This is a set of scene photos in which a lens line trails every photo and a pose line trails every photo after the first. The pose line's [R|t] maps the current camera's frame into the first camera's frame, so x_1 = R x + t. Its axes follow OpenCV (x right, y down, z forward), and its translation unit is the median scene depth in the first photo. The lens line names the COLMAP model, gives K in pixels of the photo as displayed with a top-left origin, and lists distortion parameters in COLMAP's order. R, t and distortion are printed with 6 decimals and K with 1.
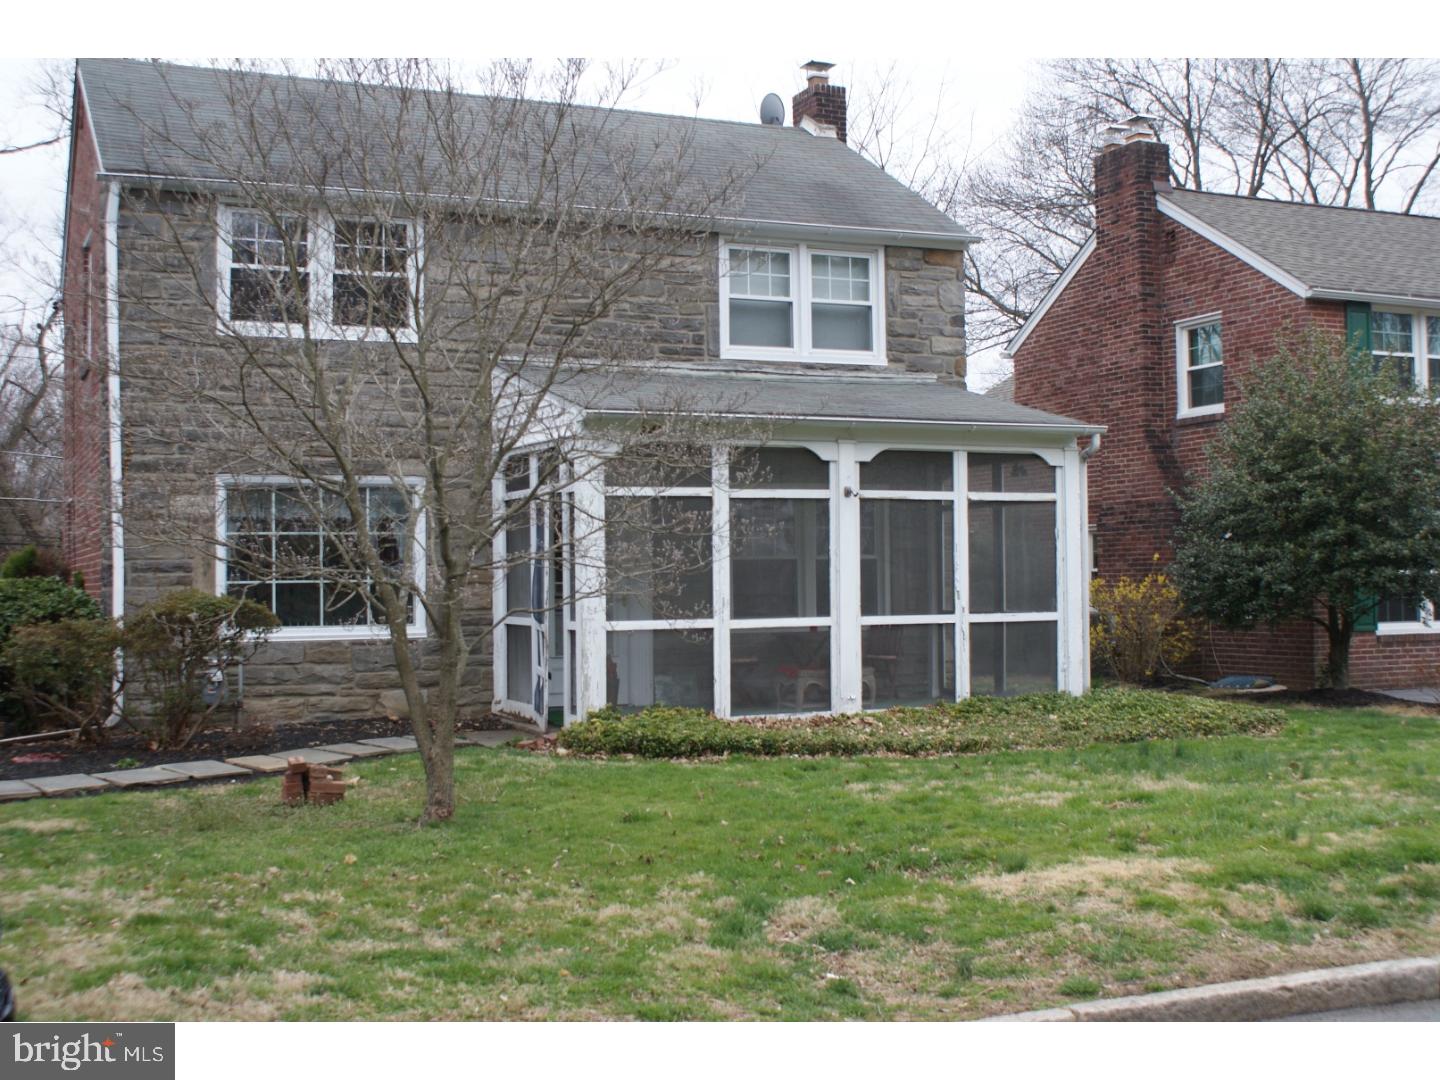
lens RADIAL K [[1676.2, 0, 720.0], [0, 1676.2, 540.0], [0, 0, 1]] dist [-0.017693, -0.013711]
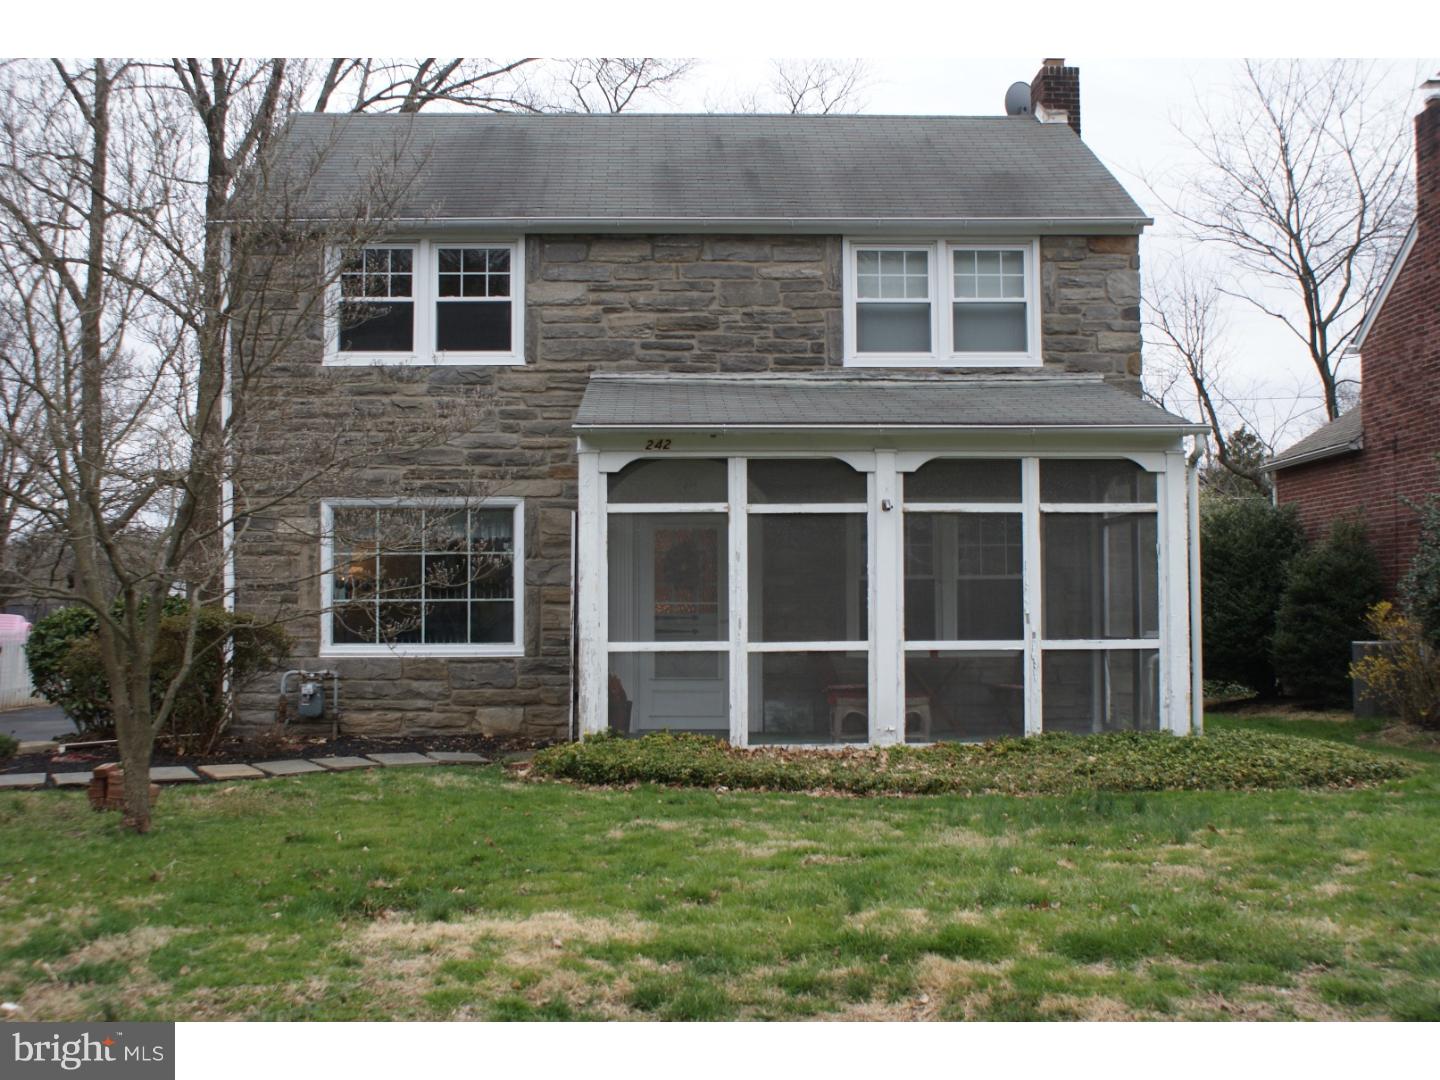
lens RADIAL K [[1676.2, 0, 720.0], [0, 1676.2, 540.0], [0, 0, 1]] dist [-0.017693, -0.013711]
pose [[0.934835, -0.007749, -0.354998, 0.276000], [0.002894, 0.999895, -0.014205, 0.002748], [0.355071, 0.012252, 0.934759, 0.093454]]
